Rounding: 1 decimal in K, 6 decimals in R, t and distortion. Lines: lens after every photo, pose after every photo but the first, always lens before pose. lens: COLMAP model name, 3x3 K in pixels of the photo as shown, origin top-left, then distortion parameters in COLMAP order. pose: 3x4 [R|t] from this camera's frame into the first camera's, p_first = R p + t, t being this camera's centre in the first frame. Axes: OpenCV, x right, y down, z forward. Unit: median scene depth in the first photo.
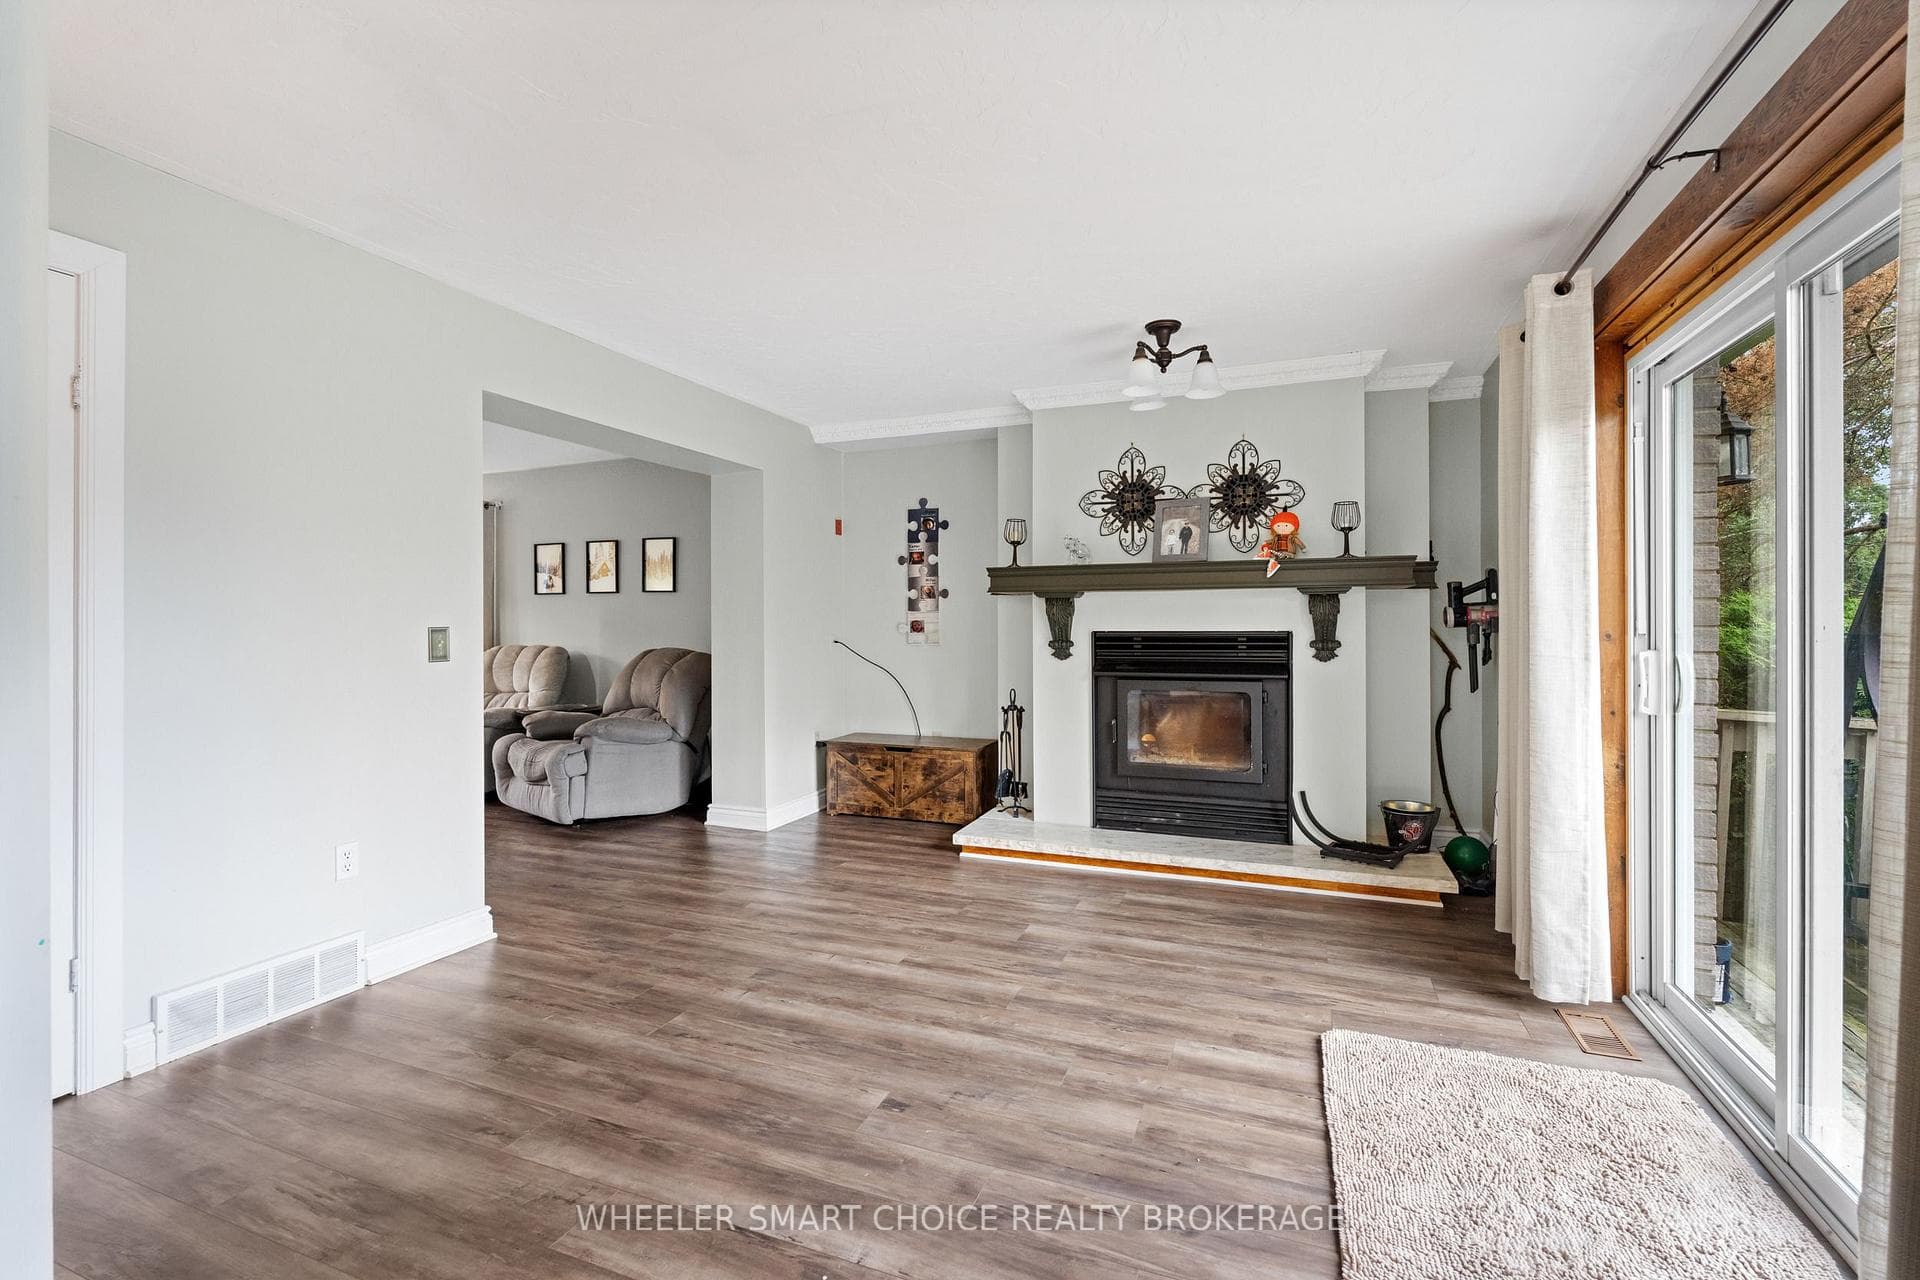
lens RADIAL K [[856.8, 0, 962.7], [0, 856.8, 632.1], [0, 0, 1]] dist [0.000744, 0.000201]
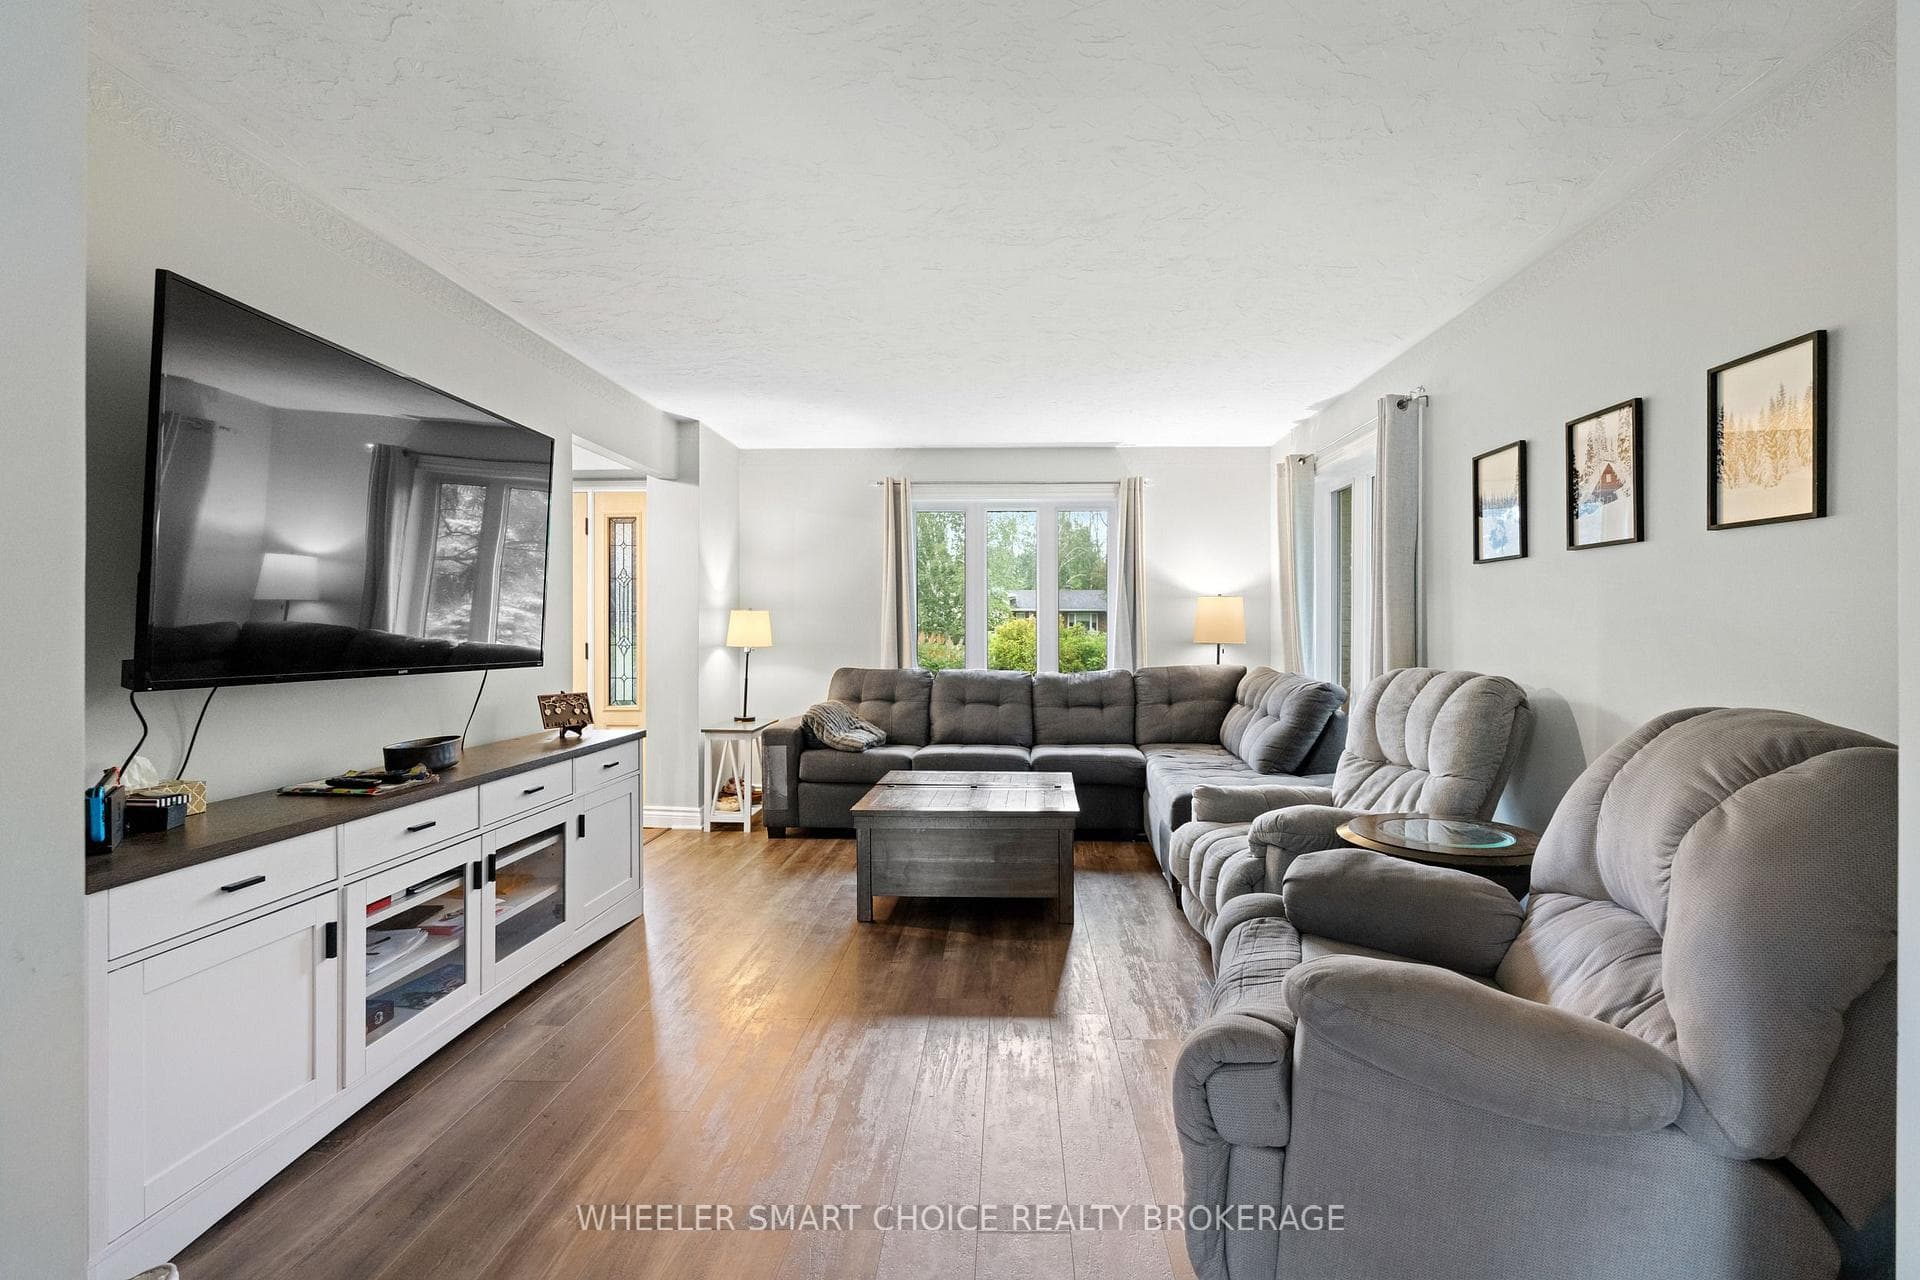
lens RADIAL K [[856.8, 0, 965.3], [0, 856.8, 622.9], [0, 0, 1]] dist [0.000744, 0.000201]
pose [[0.325040, -0.005893, -0.945682, -0.149739], [-0.001720, 0.999975, -0.006822, -0.007479], [0.945699, 0.003844, 0.325022, 0.611307]]
